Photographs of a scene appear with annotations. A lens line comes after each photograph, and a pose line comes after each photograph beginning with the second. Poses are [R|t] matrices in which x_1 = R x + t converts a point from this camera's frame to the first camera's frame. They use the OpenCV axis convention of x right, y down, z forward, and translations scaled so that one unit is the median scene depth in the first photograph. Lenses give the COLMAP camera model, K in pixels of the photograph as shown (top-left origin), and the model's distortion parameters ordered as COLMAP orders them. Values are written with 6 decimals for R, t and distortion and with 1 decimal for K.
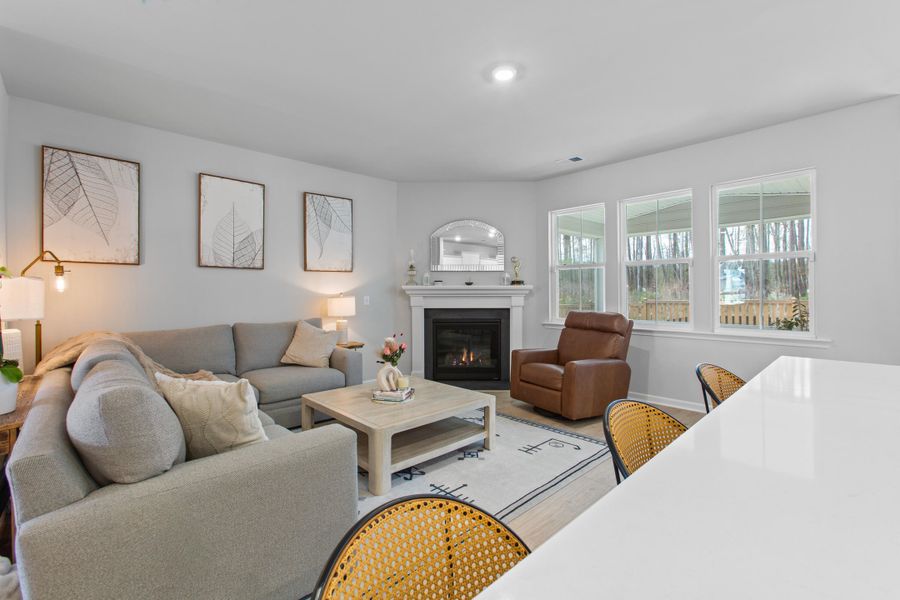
lens RADIAL K [[400.7, 0, 451.3], [0, 400.7, 291.5], [0, 0, 1]] dist [-0.002356, 0.000458]
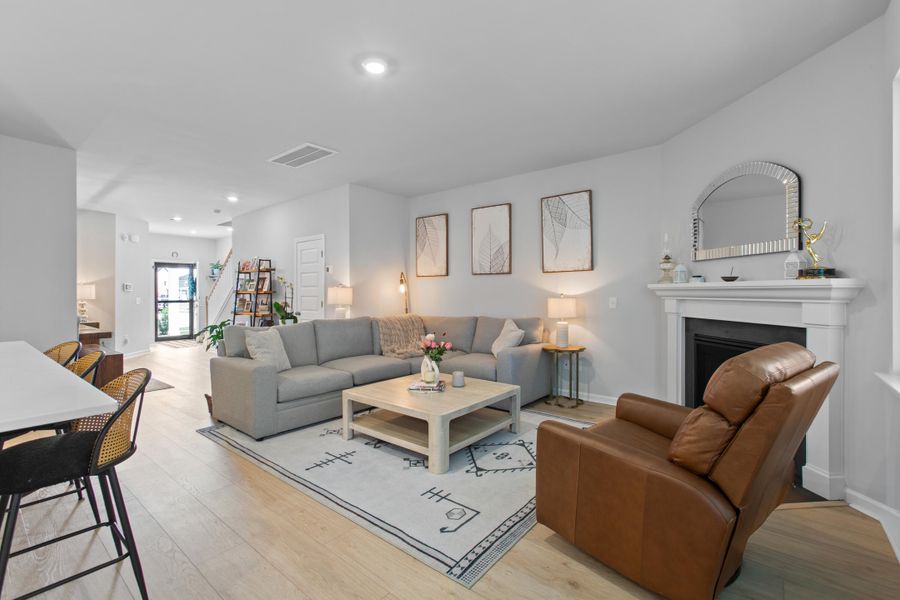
lens RADIAL K [[400.7, 0, 451.3], [0, 400.7, 291.5], [0, 0, 1]] dist [-0.002356, 0.000458]
pose [[0.128156, -0.000521, -0.991754, 0.745377], [0.000507, 1.000000, -0.000459, -0.001418], [0.991754, -0.000444, 0.128156, 0.709608]]
